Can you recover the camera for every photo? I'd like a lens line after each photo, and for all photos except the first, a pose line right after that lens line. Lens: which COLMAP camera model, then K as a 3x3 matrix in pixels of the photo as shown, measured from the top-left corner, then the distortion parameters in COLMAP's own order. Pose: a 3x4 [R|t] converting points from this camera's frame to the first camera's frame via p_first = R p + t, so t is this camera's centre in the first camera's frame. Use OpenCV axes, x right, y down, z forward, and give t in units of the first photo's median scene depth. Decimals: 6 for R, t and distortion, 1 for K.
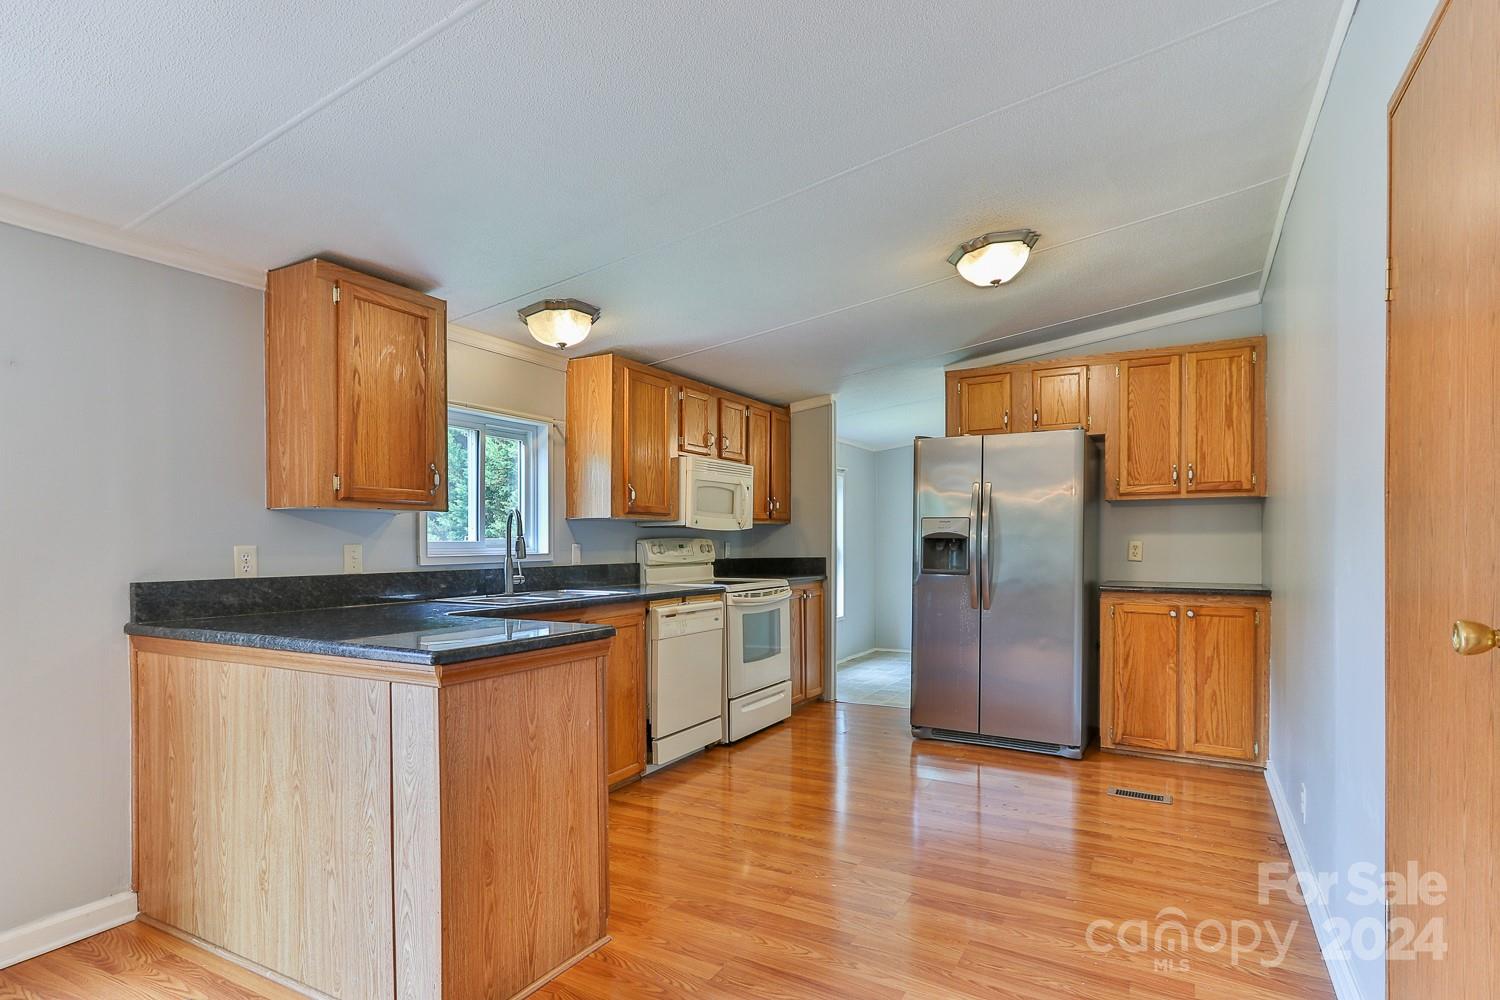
lens RADIAL K [[797.9, 0, 737.0], [0, 797.9, 540.8], [0, 0, 1]] dist [-0.005316, -0.000758]
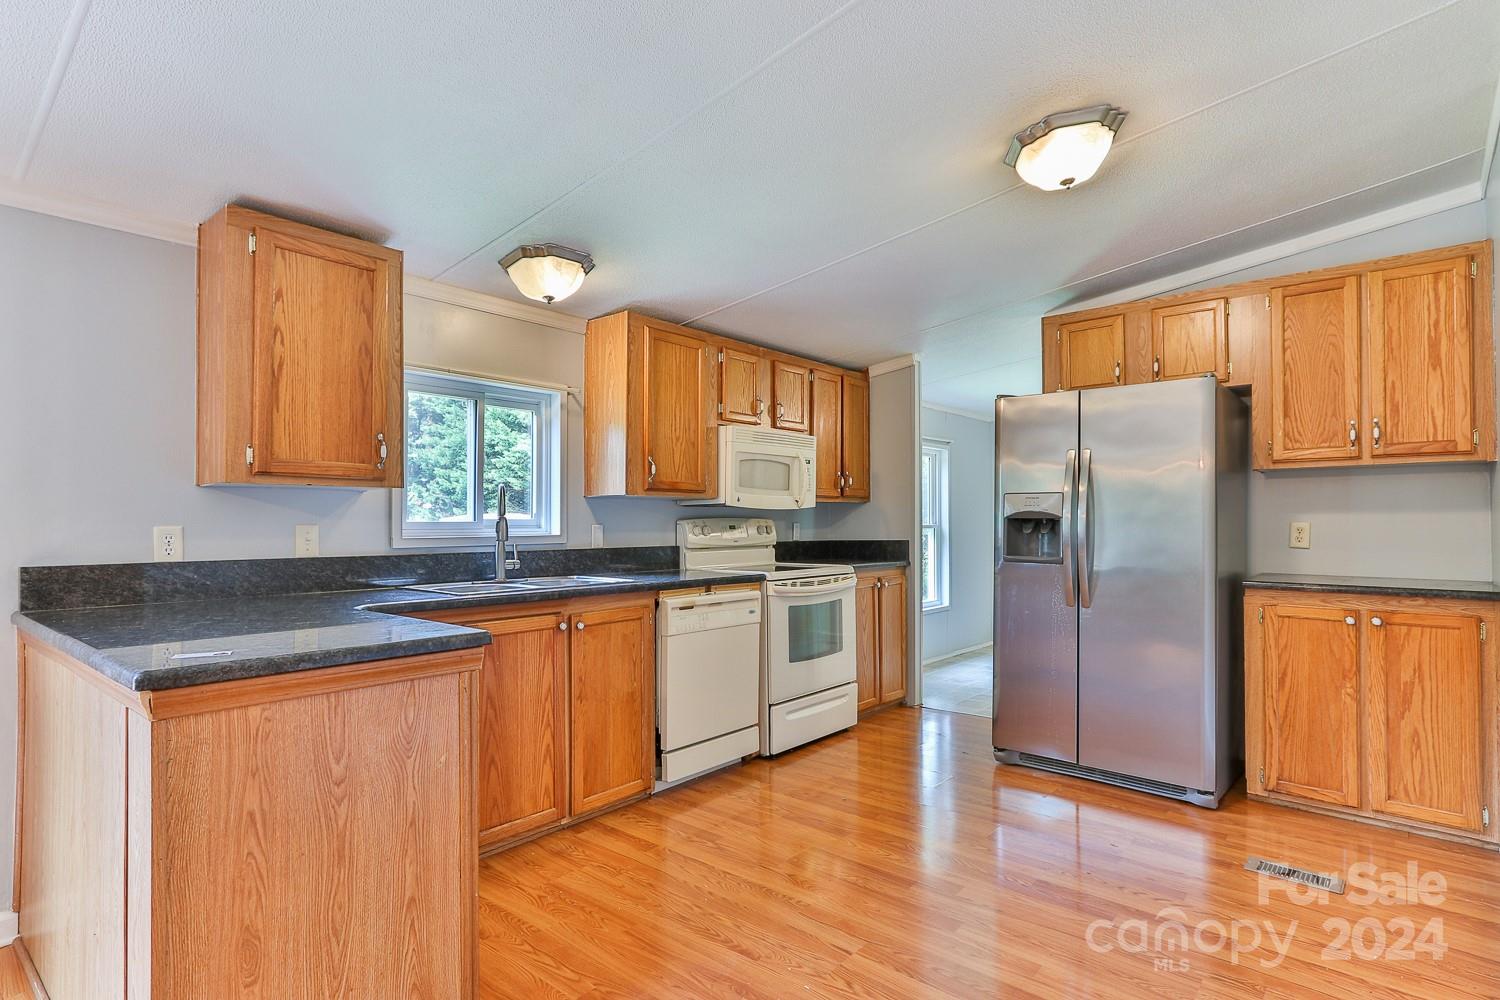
lens RADIAL K [[784.6, 0, 727.0], [0, 784.6, 503.8], [0, 0, 1]] dist [-0.002005, 0.000940]
pose [[0.979983, -0.003198, -0.199056, 0.121958], [-0.001113, 0.999767, -0.021543, -0.000552], [0.199079, 0.021333, 0.979751, 0.164543]]
